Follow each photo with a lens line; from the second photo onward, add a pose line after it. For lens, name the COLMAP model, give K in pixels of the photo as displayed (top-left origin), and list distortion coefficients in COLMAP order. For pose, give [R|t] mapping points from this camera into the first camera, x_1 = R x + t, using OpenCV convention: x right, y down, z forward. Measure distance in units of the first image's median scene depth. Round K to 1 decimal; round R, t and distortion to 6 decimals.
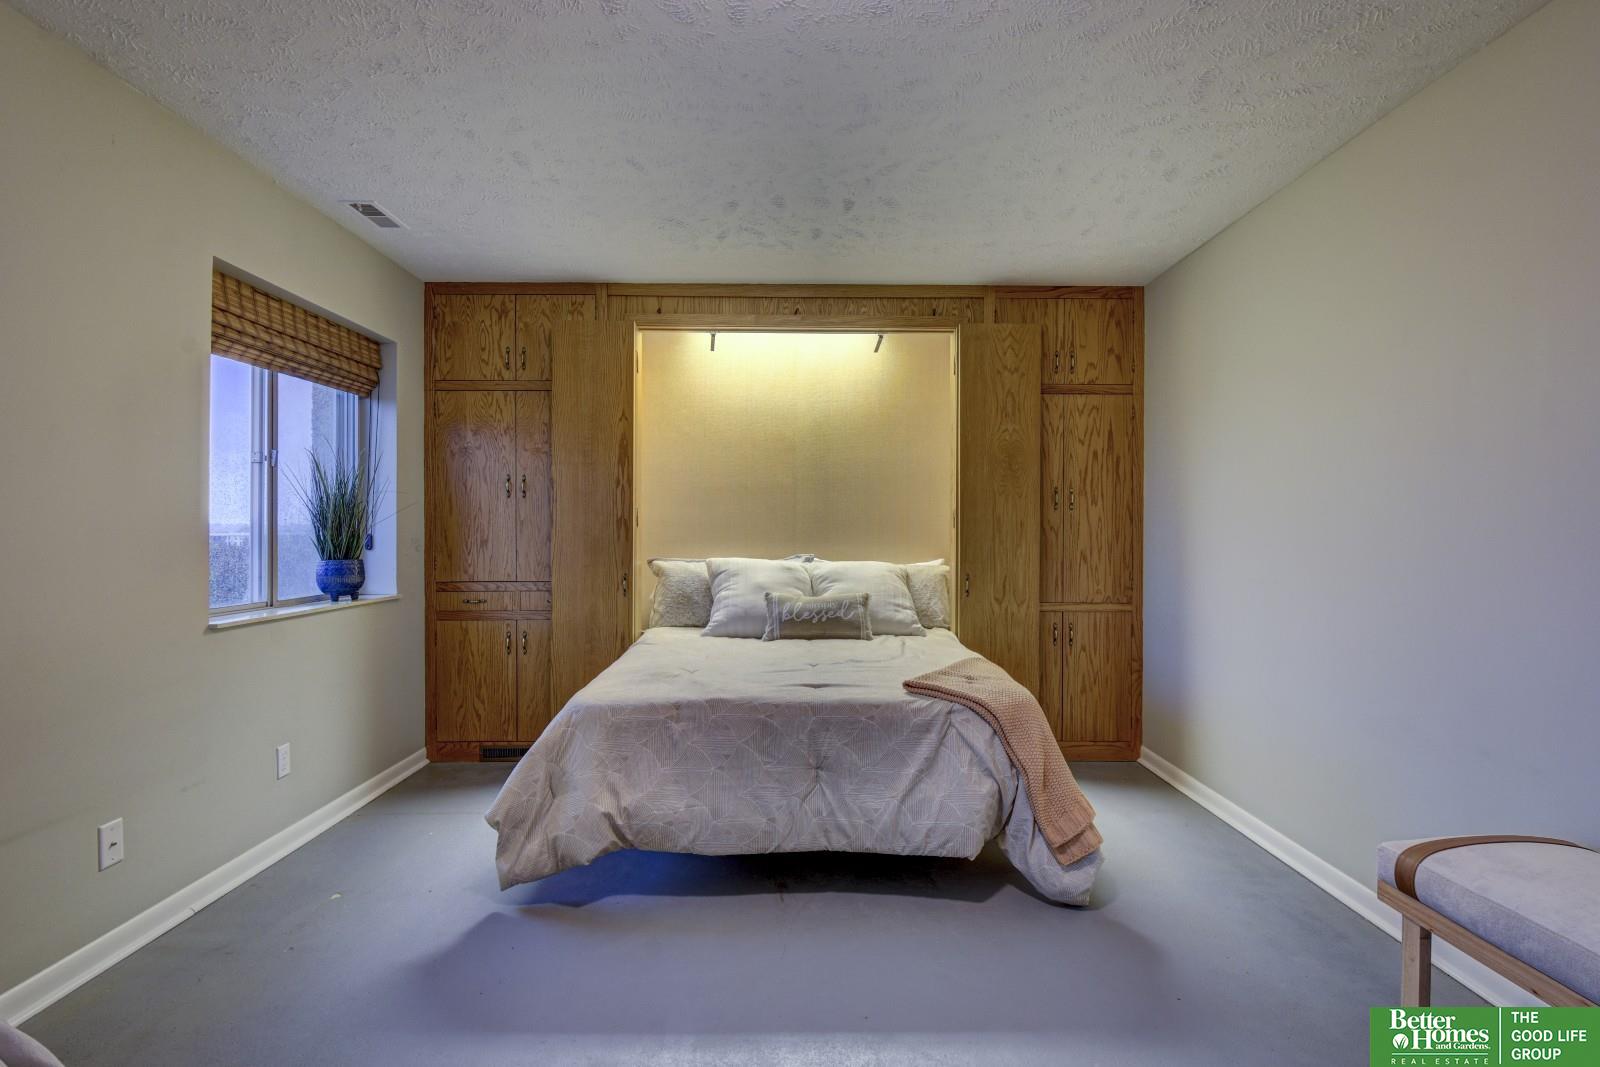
lens RADIAL K [[784.4, 0, 785.3], [0, 784.4, 523.4], [0, 0, 1]] dist [-0.001133, -0.004427]
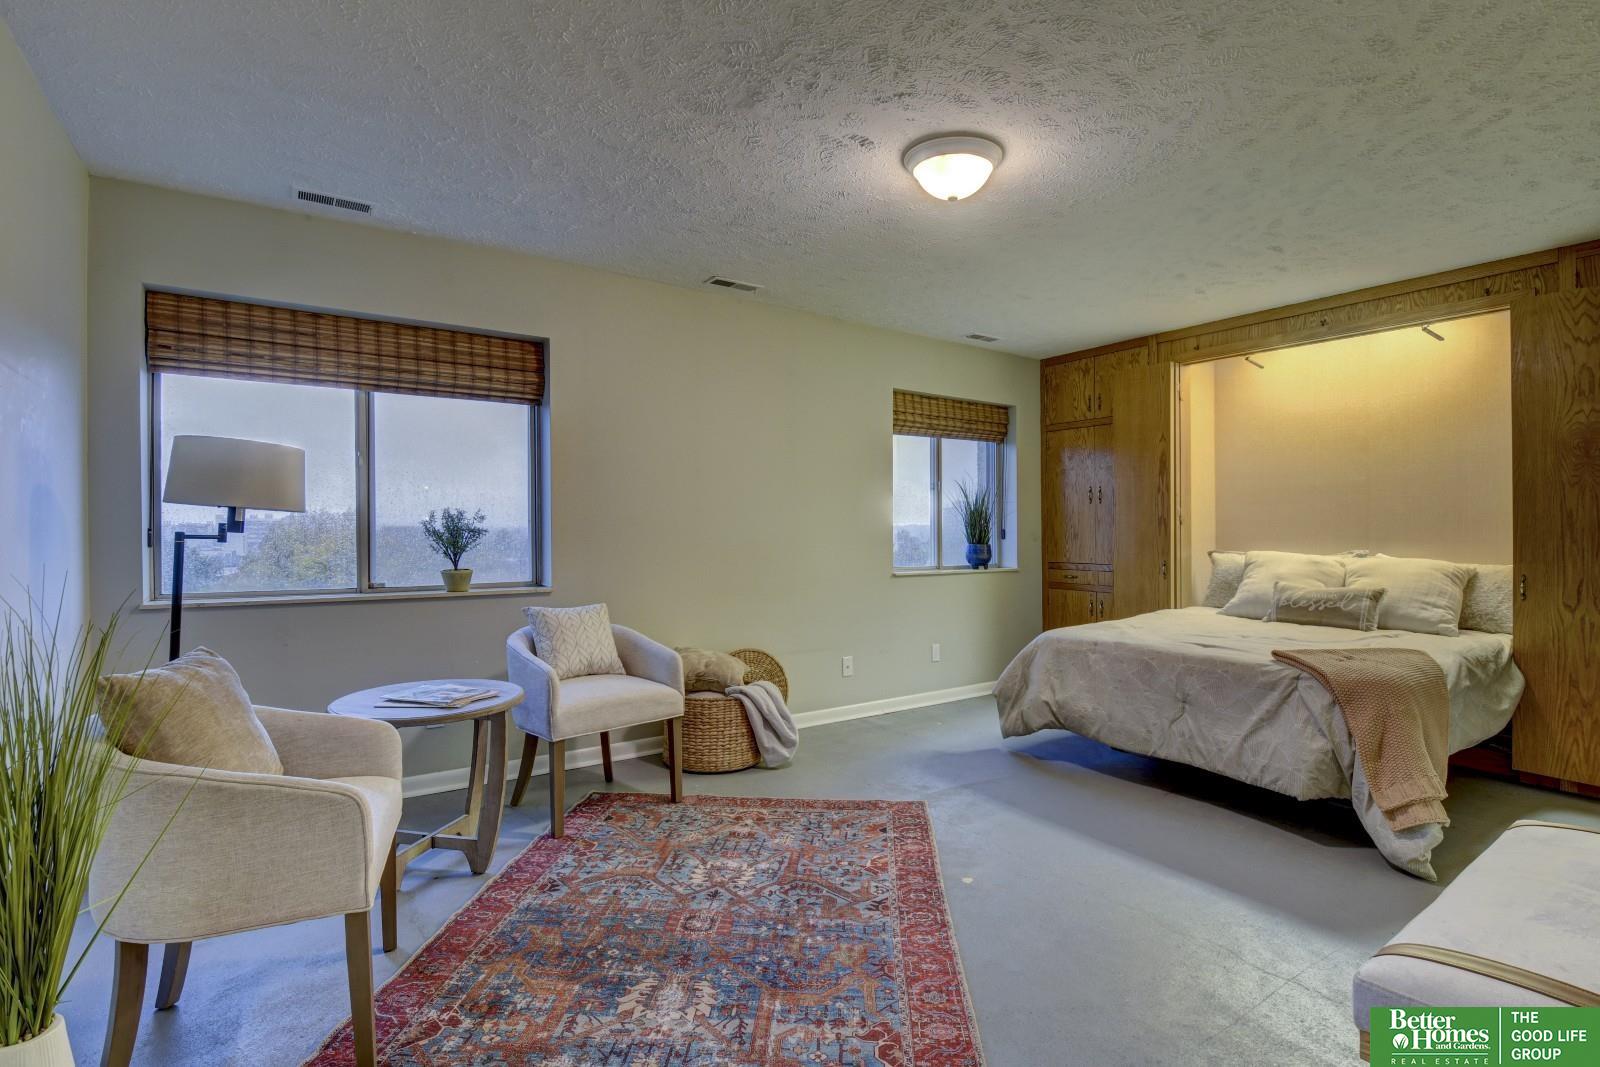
lens RADIAL K [[784.4, 0, 816.3], [0, 784.4, 529.7], [0, 0, 1]] dist [-0.001133, -0.004427]
pose [[0.558671, 0.003194, -0.829383, 0.568338], [0.004716, 0.999964, 0.007028, 0.001851], [0.829376, -0.007838, 0.558636, -0.195240]]
